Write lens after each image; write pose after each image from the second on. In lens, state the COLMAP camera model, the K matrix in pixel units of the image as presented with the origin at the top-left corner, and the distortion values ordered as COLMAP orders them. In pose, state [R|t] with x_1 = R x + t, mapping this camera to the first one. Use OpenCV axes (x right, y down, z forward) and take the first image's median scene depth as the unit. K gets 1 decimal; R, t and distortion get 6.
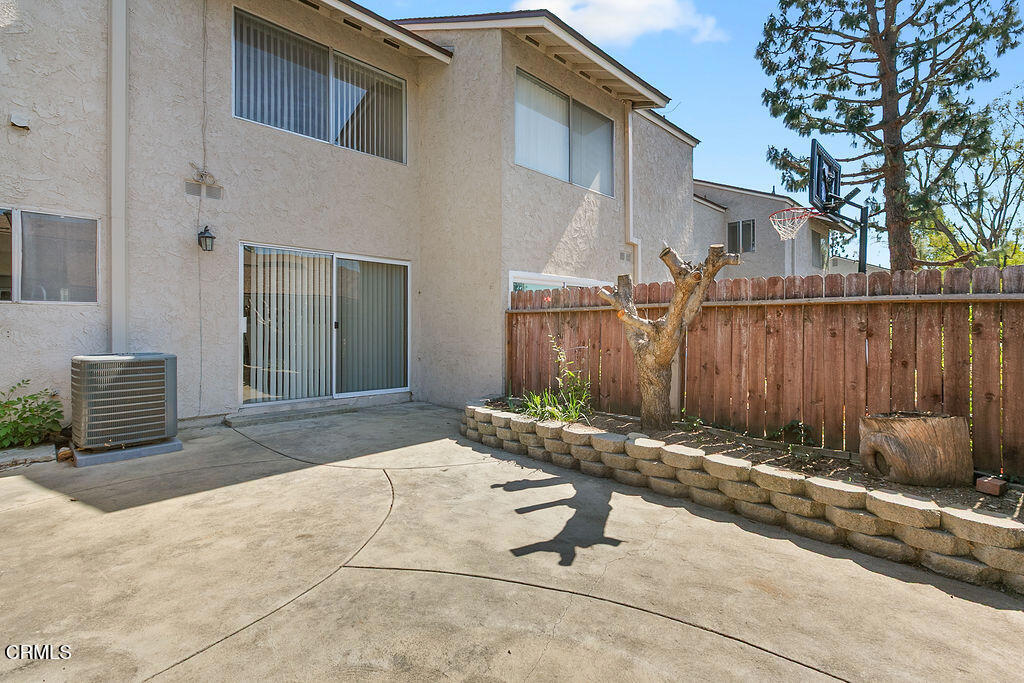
lens RADIAL K [[468.1, 0, 511.4], [0, 468.1, 331.0], [0, 0, 1]] dist [0.000417, 0.000143]
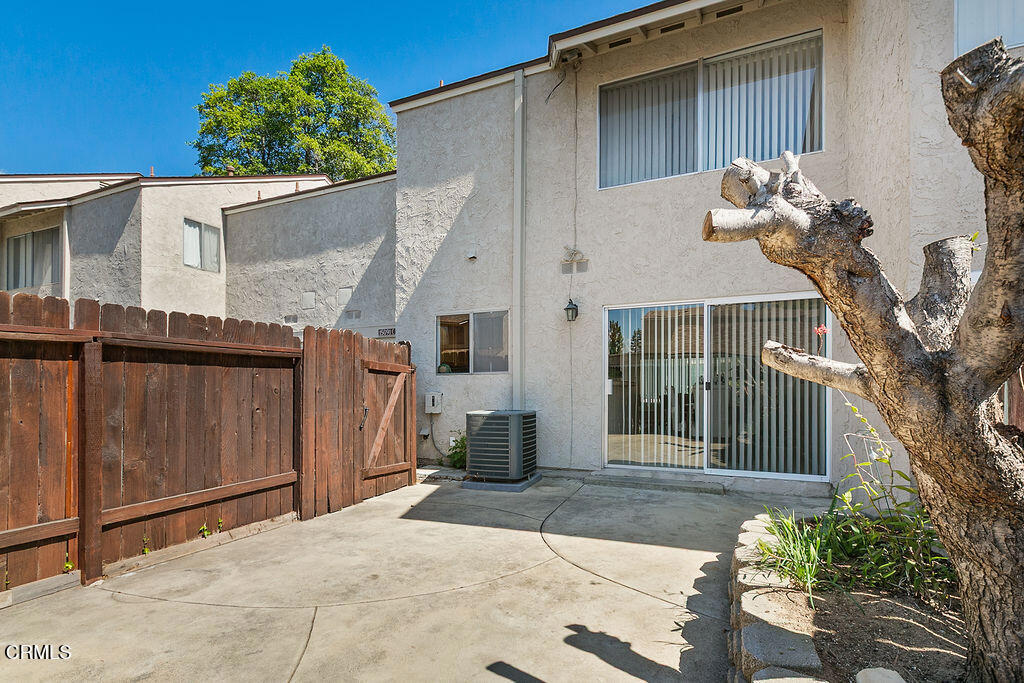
lens RADIAL K [[489.2, 0, 511.0], [0, 489.2, 389.7], [0, 0, 1]] dist [-0.000088, 0.000166]
pose [[0.363957, -0.005373, -0.931400, 0.420670], [-0.002229, 0.999975, -0.006640, 0.000909], [0.931413, 0.004493, 0.363936, 0.484243]]
